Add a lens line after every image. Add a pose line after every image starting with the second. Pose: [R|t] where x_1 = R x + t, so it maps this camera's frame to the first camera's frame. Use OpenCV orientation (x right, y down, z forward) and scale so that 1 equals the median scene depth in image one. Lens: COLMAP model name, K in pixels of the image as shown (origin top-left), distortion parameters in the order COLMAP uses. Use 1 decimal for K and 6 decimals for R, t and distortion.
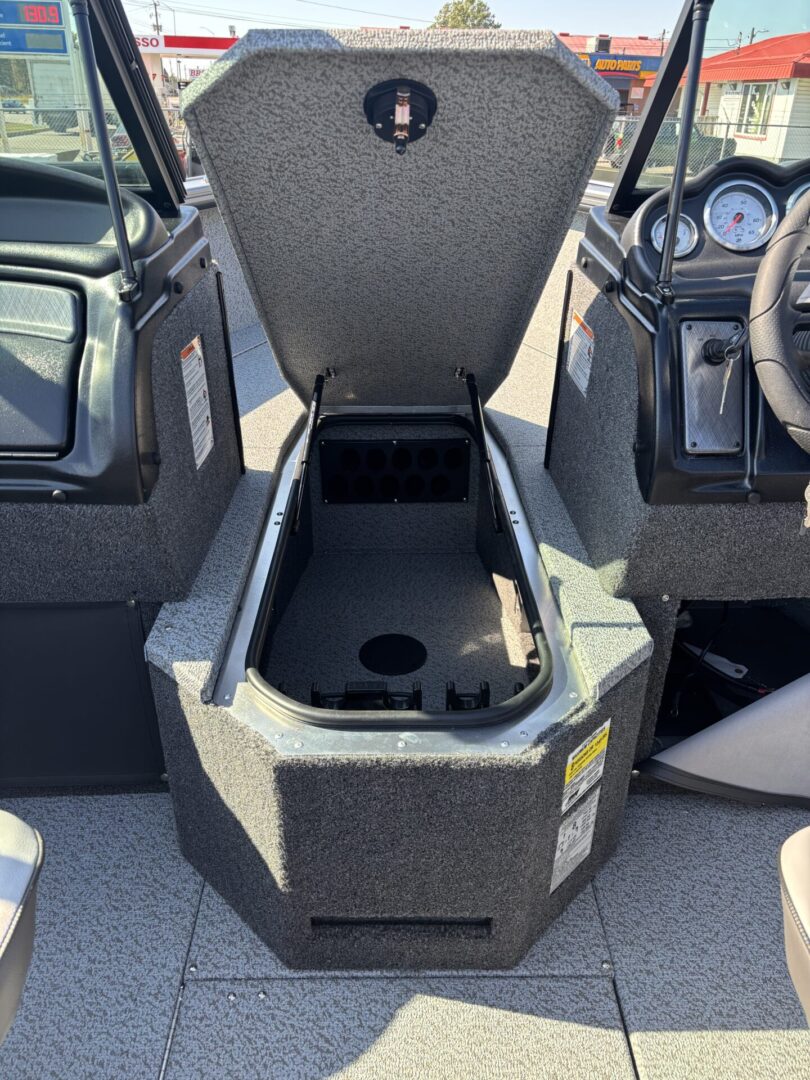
lens RADIAL K [[817.1, 0, 404.1], [0, 817.1, 549.5], [0, 0, 1]] dist [0.006909, 0.013769]
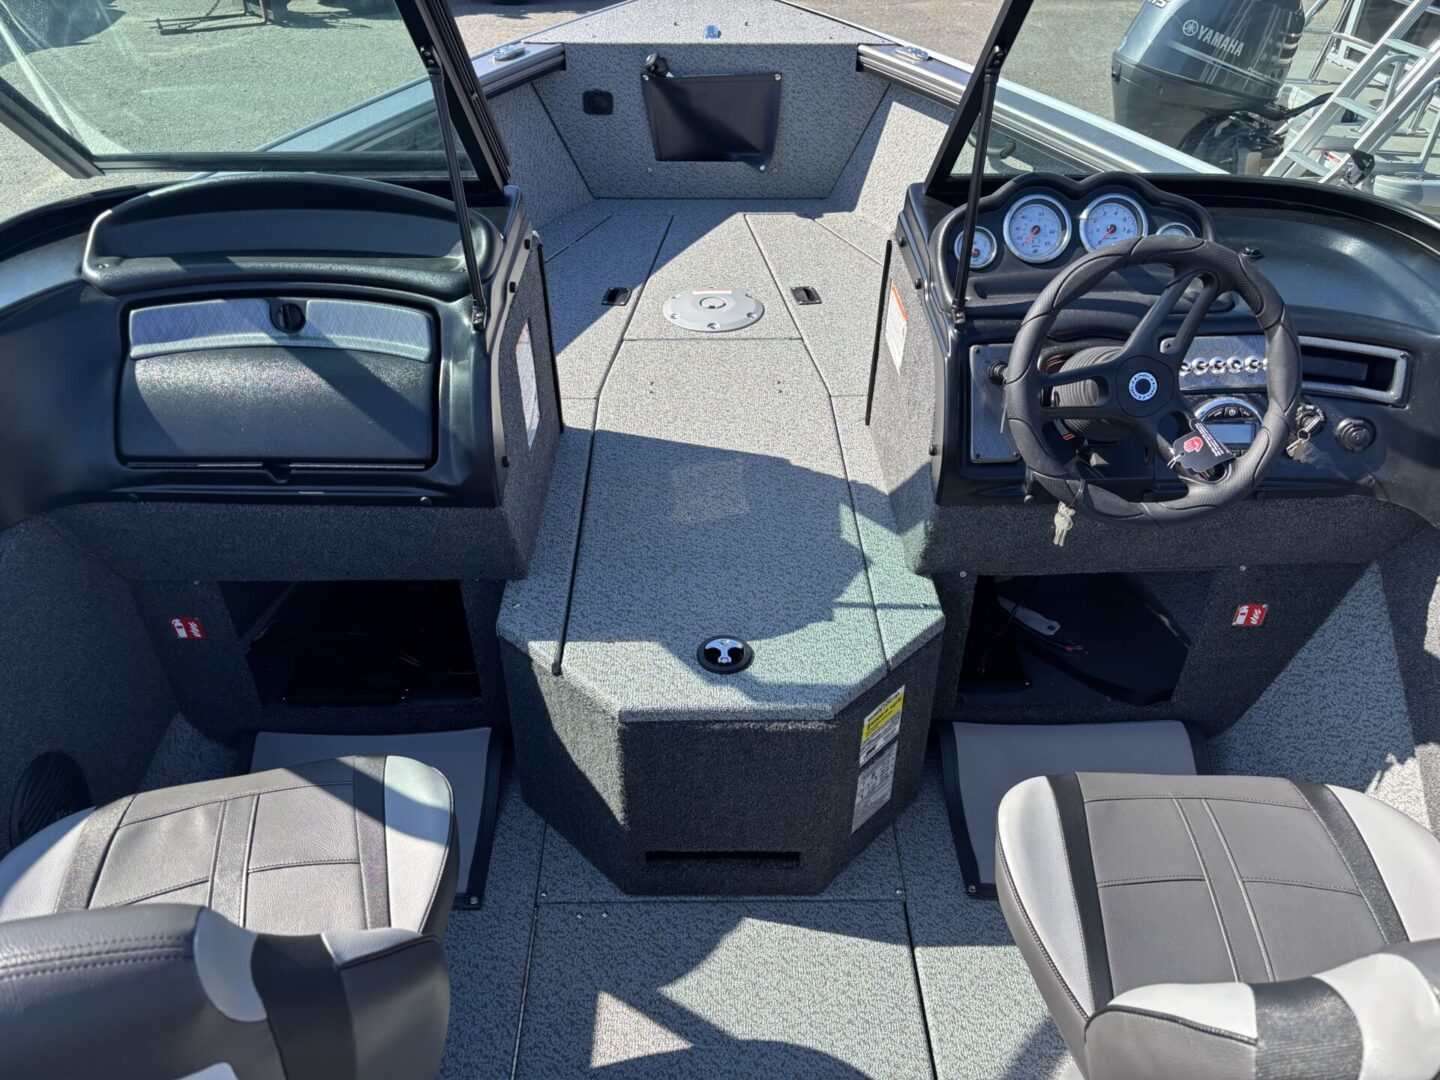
lens RADIAL K [[1080.8, 0, 718.7], [0, 1080.8, 552.2], [0, 0, 1]] dist [0.069833, -0.085981]
pose [[0.999995, -0.001663, -0.002497, -0.004442], [0.001971, 0.991610, 0.129253, -0.172246], [0.002261, -0.129258, 0.991608, -0.474974]]
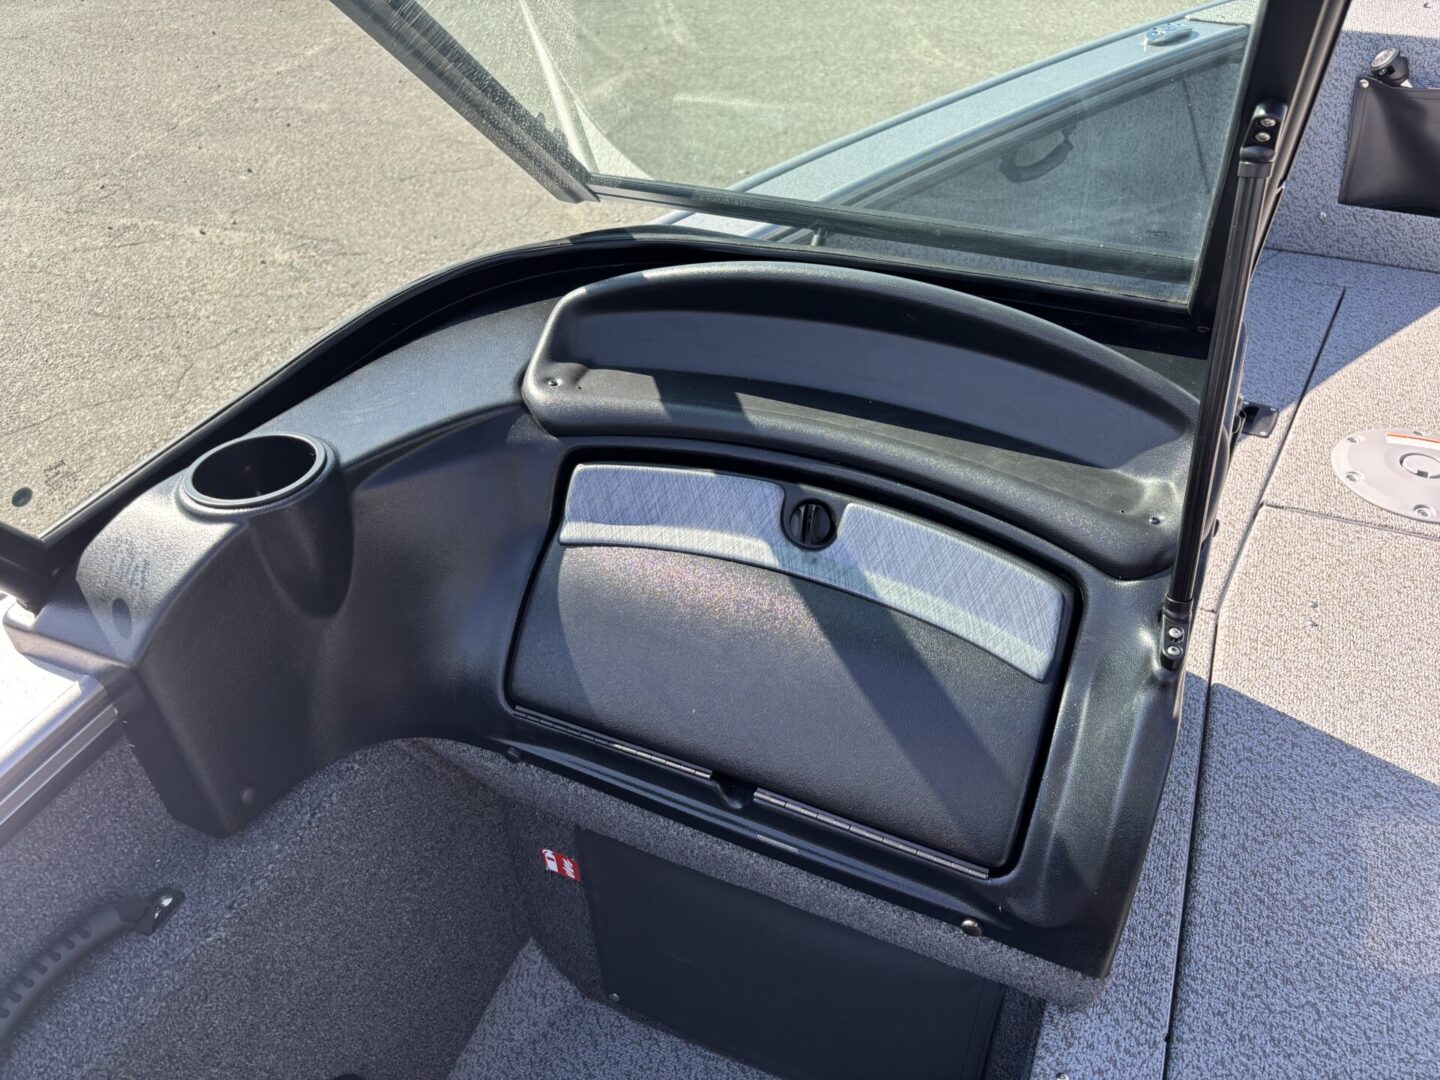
lens RADIAL K [[1090.2, 0, 723.0], [0, 1090.2, 546.5], [0, 0, 1]] dist [0.055077, -0.063879]
pose [[0.907522, 0.241409, -0.343694, -0.338799], [-0.180079, 0.962927, 0.200857, -0.426060], [0.379441, -0.120390, 0.917350, 0.190976]]
